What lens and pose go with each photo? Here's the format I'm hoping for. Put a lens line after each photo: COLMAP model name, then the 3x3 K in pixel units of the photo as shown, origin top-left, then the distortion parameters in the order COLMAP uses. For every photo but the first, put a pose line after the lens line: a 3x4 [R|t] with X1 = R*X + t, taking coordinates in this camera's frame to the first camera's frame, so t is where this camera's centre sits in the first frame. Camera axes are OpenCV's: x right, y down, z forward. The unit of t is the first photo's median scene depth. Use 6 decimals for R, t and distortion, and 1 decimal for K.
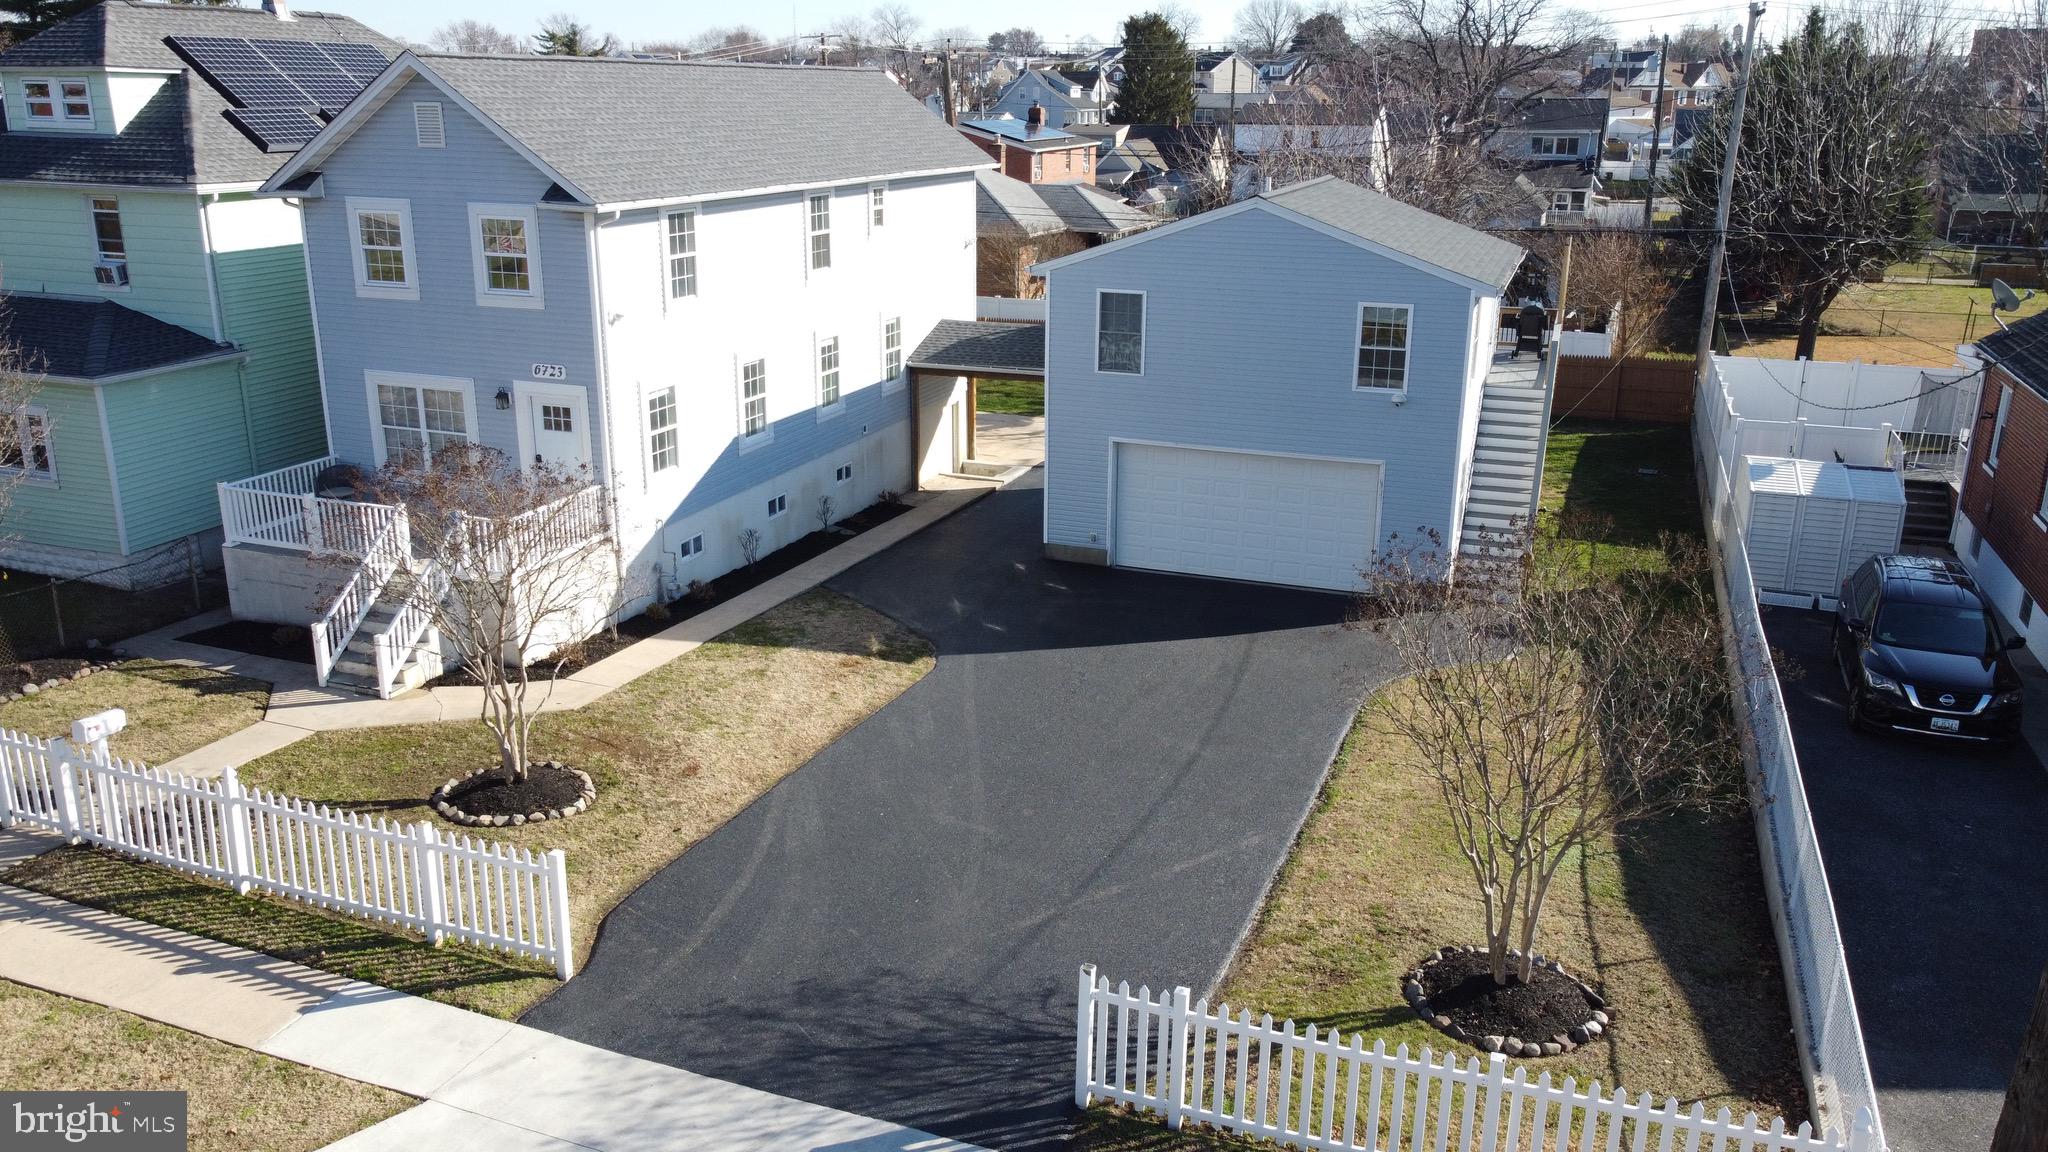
lens RADIAL K [[1563.6, 0, 1024.0], [0, 1563.6, 576.0], [0, 0, 1]] dist [-0.006317, -0.001665]
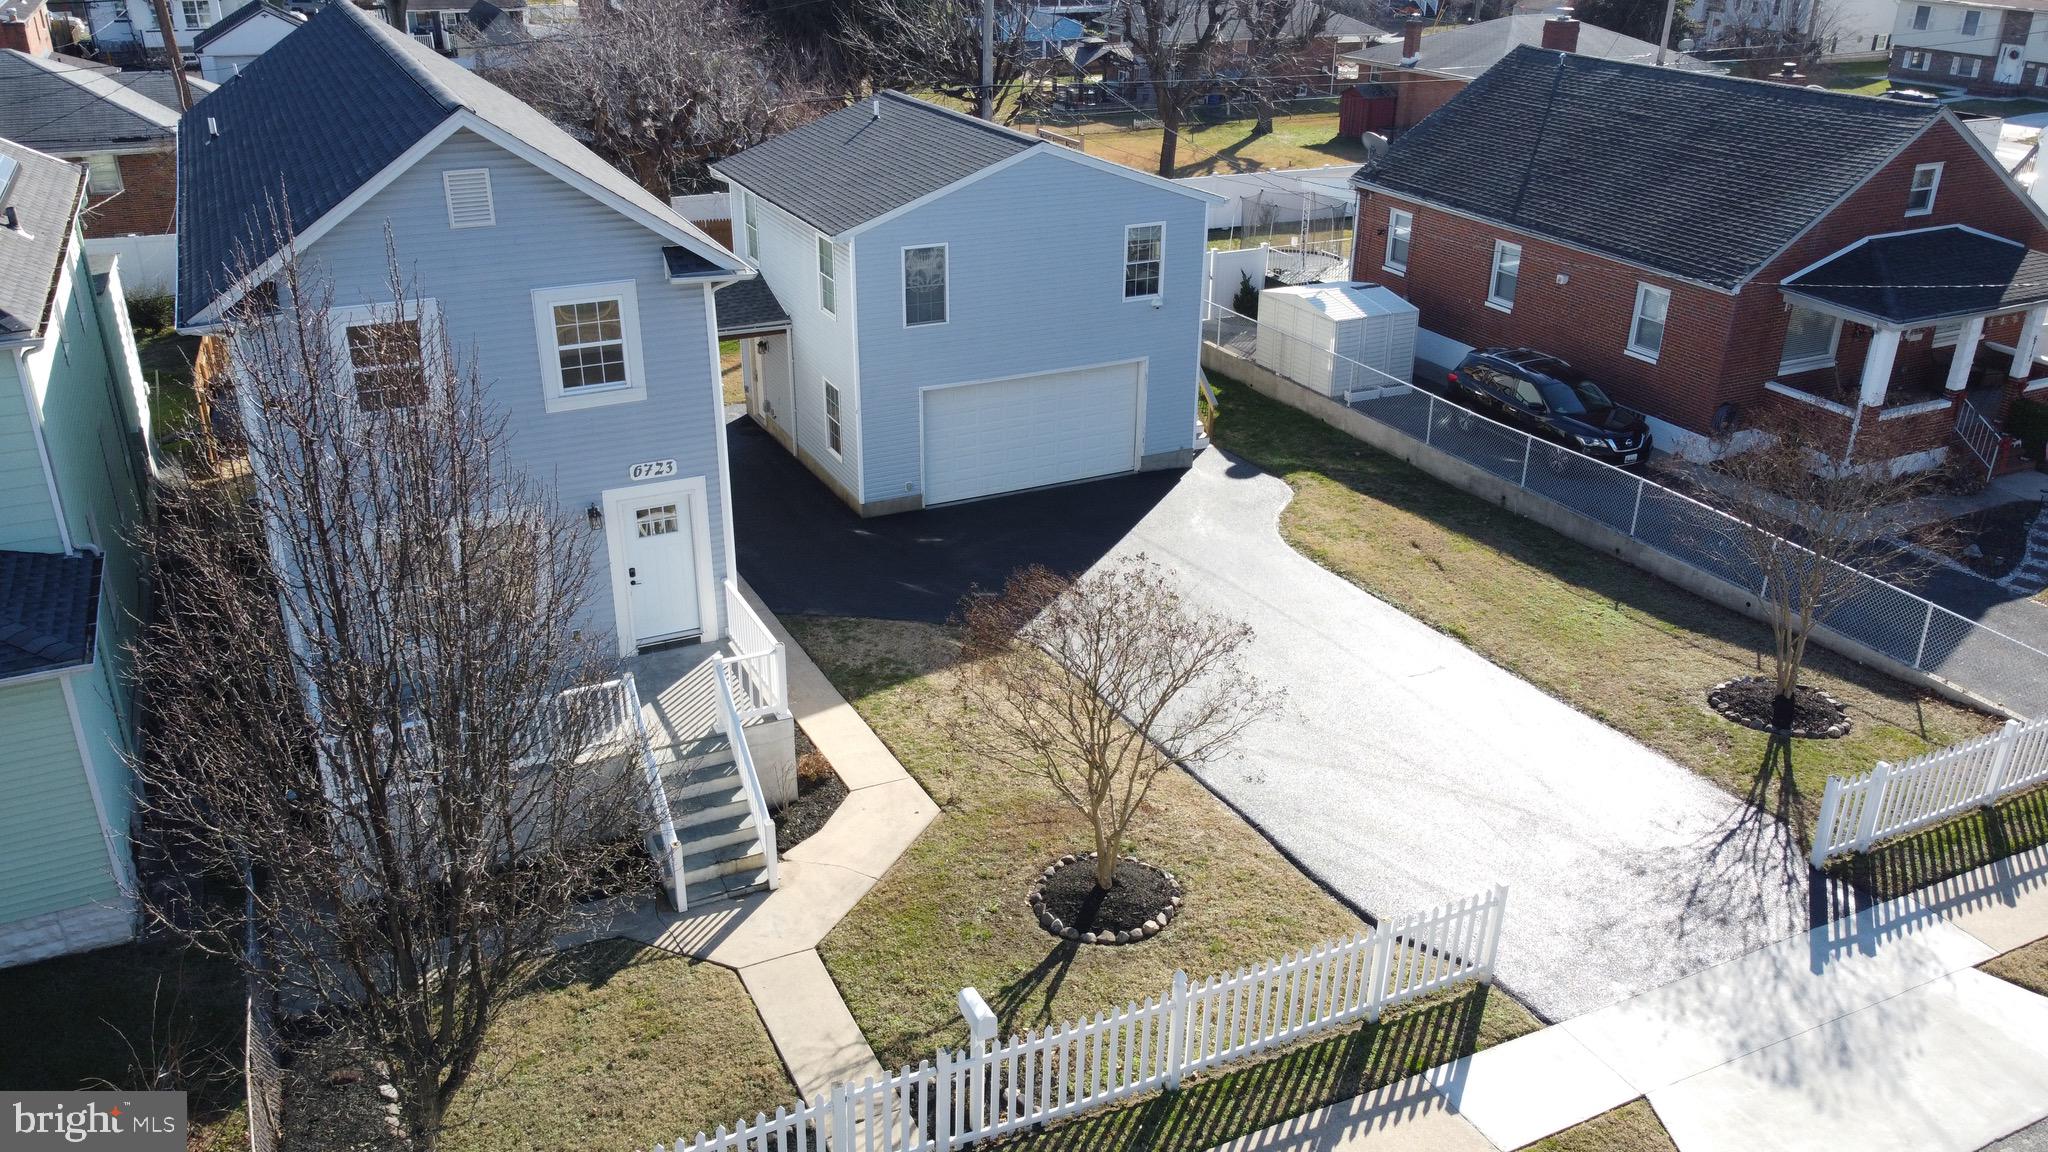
lens RADIAL K [[1563.6, 0, 1024.0], [0, 1563.6, 576.0], [0, 0, 1]] dist [-0.006317, -0.001665]
pose [[0.684591, -0.304342, 0.662353, -0.745839], [0.210323, 0.952494, 0.220272, -0.220798], [-0.697925, -0.011488, 0.716079, 0.257319]]
